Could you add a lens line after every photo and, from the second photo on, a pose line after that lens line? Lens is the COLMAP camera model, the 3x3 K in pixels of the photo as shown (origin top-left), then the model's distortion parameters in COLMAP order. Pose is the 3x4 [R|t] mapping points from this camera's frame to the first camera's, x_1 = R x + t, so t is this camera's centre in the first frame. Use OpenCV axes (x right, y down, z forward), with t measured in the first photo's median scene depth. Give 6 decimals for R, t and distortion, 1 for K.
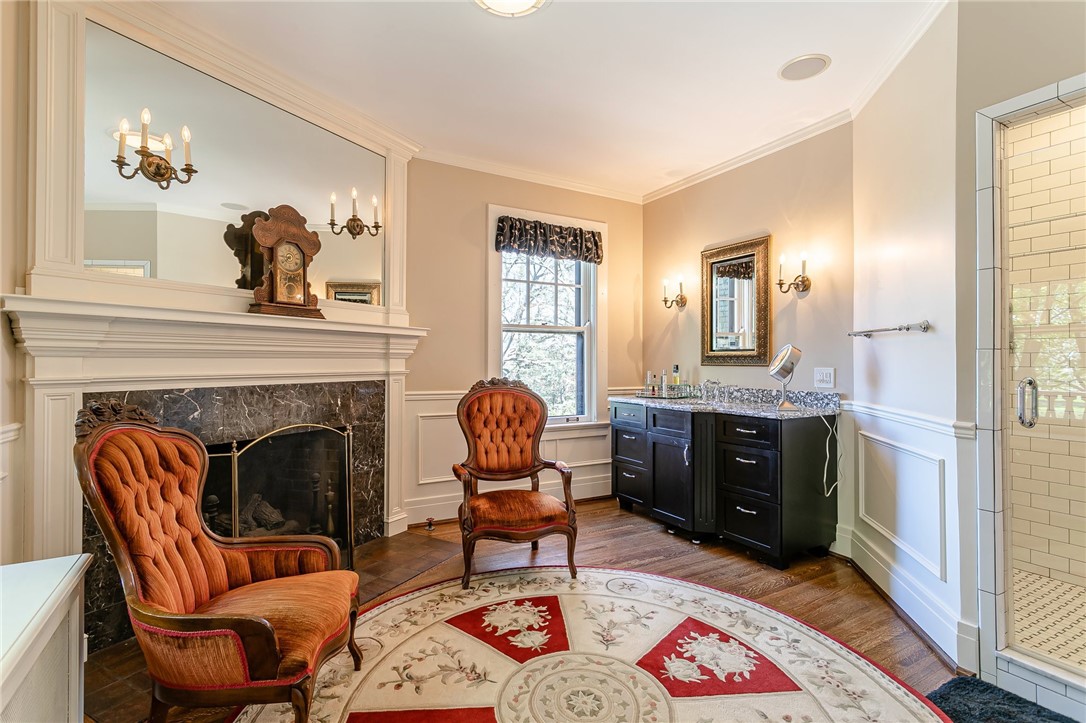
lens RADIAL K [[512.1, 0, 539.2], [0, 512.1, 358.7], [0, 0, 1]] dist [0.001035, 0.001196]
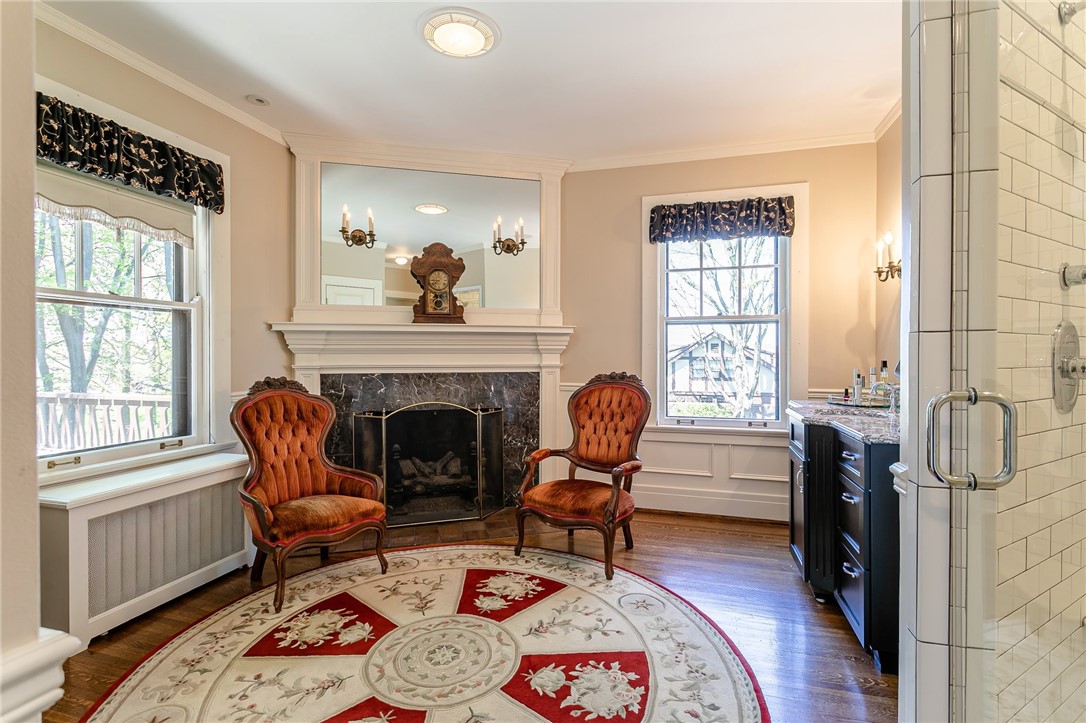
lens RADIAL K [[512.1, 0, 539.2], [0, 512.1, 358.7], [0, 0, 1]] dist [0.001035, 0.001196]
pose [[0.689843, 0.003426, -0.723951, 0.585252], [0.004001, 0.999955, 0.008544, 0.001400], [0.723948, -0.008791, 0.689798, 0.206497]]
